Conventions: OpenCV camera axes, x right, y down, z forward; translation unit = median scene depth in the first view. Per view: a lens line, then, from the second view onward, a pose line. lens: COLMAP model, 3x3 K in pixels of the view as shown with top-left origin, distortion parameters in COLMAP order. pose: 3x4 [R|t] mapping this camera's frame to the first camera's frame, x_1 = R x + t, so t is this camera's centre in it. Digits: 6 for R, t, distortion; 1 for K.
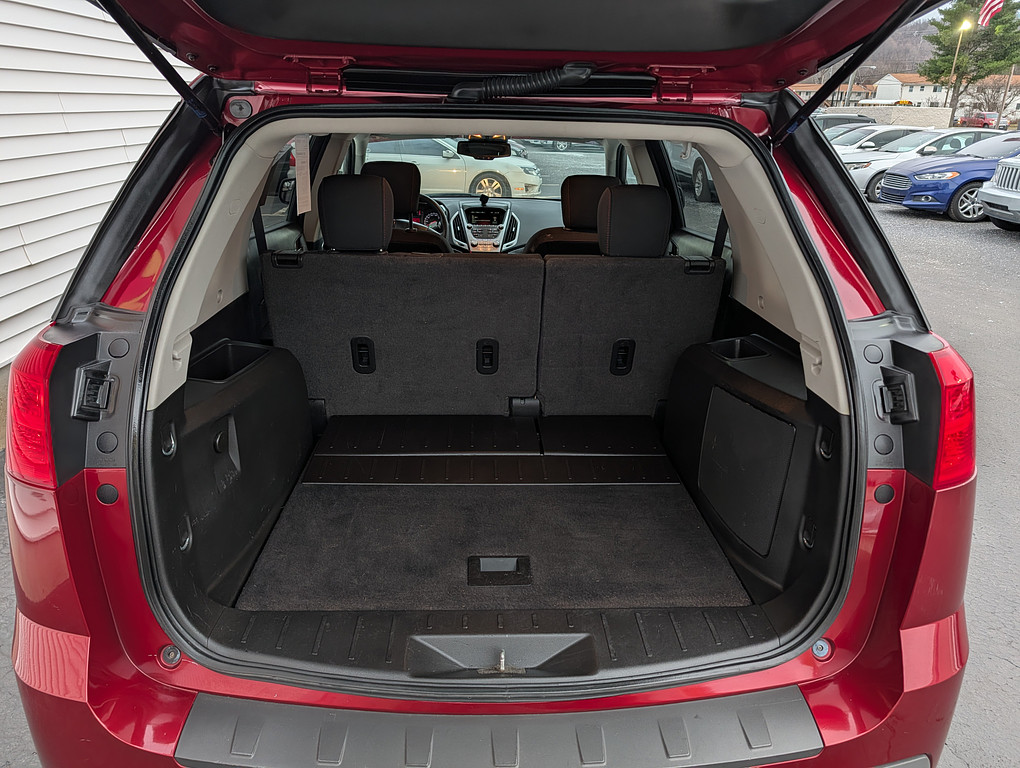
lens RADIAL K [[722.4, 0, 510.0], [0, 722.4, 384.0], [0, 0, 1]] dist [0.002571, -0.002198]
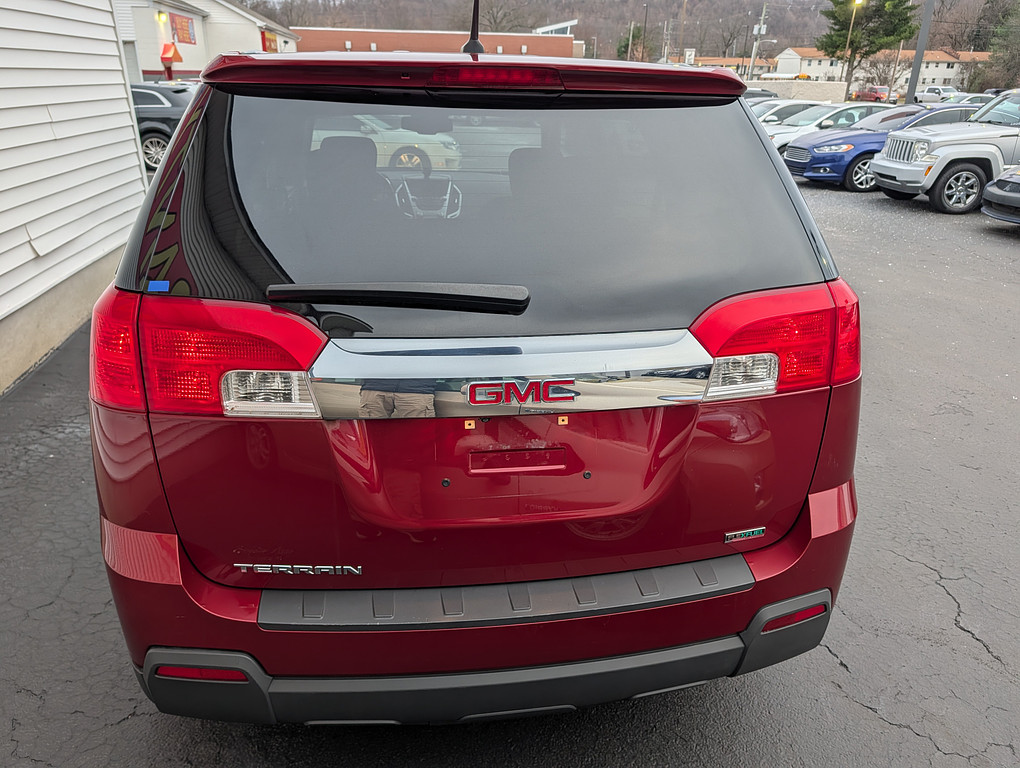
lens RADIAL K [[722.4, 0, 508.5], [0, 722.4, 402.4], [0, 0, 1]] dist [0.001391, -0.001280]
pose [[0.993490, -0.042788, 0.105576, -0.011936], [0.036965, 0.997718, 0.056504, 0.006547], [-0.107753, -0.052234, 0.992805, -0.021165]]
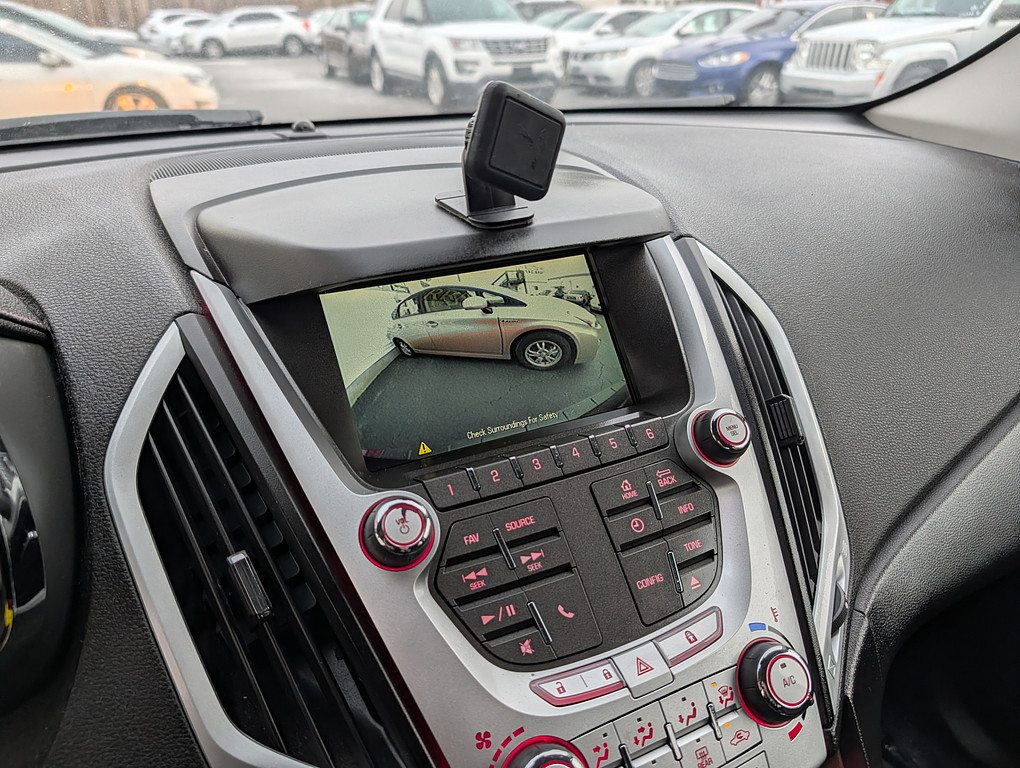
lens RADIAL K [[722.4, 0, 510.0], [0, 722.4, 384.0], [0, 0, 1]] dist [0.002571, -0.002198]
pose [[0.903328, -0.208351, 0.374951, -0.019619], [0.166846, 0.975944, 0.140345, -0.067149], [-0.395172, -0.064218, 0.916360, 0.257021]]
